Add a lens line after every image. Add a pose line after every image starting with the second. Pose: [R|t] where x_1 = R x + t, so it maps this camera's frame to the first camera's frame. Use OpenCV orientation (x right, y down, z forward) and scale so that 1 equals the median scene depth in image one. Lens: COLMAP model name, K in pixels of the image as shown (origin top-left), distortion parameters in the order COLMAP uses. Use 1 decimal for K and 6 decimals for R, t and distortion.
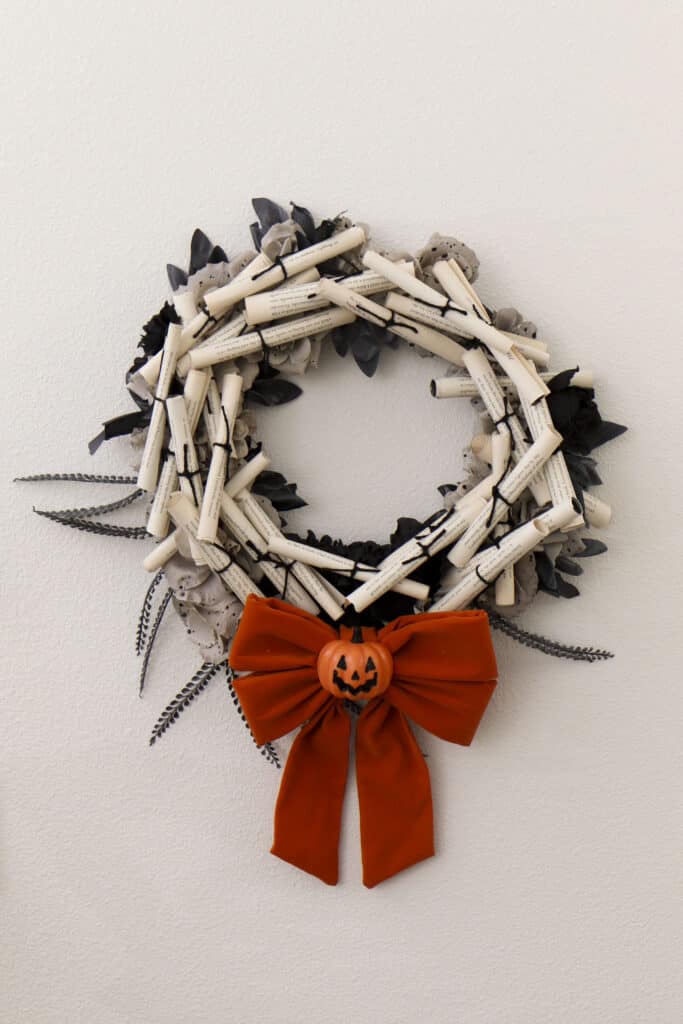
lens RADIAL K [[2156.4, 0, 341.5], [0, 2156.4, 513.6], [0, 0, 1]] dist [-0.037278, 0.000000]
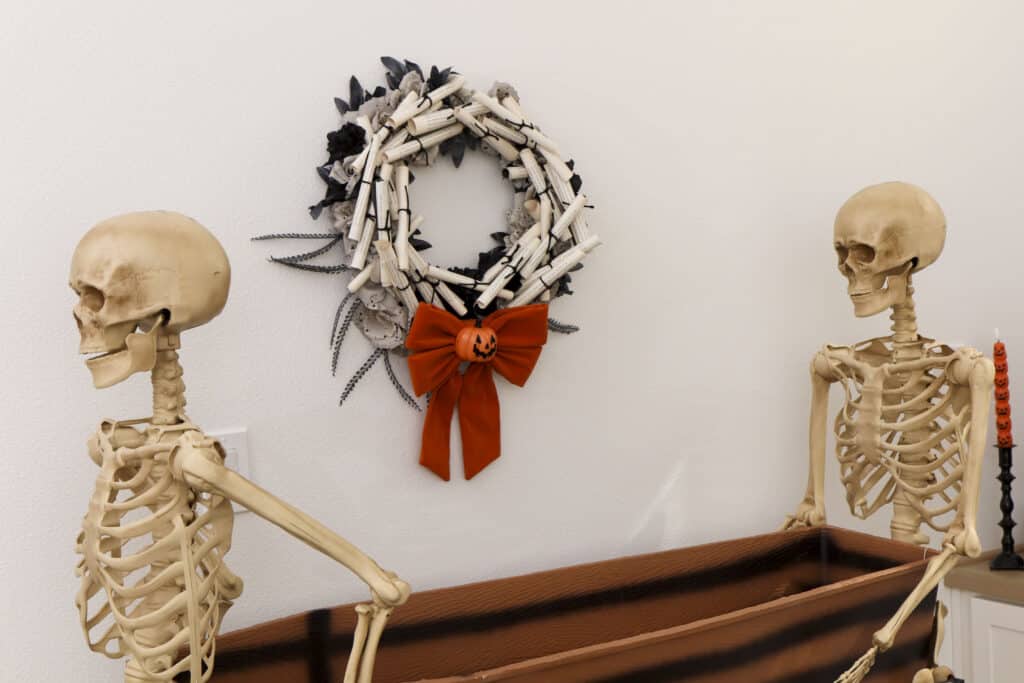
lens RADIAL K [[1605.2, 0, 512.7], [0, 1605.2, 339.5], [0, 0, 1]] dist [-0.028071, 0.000000]
pose [[0.836135, -0.068629, 0.544213, -0.640096], [0.060231, 0.997630, 0.033269, 0.029284], [-0.545207, 0.004961, 0.838287, -0.047382]]
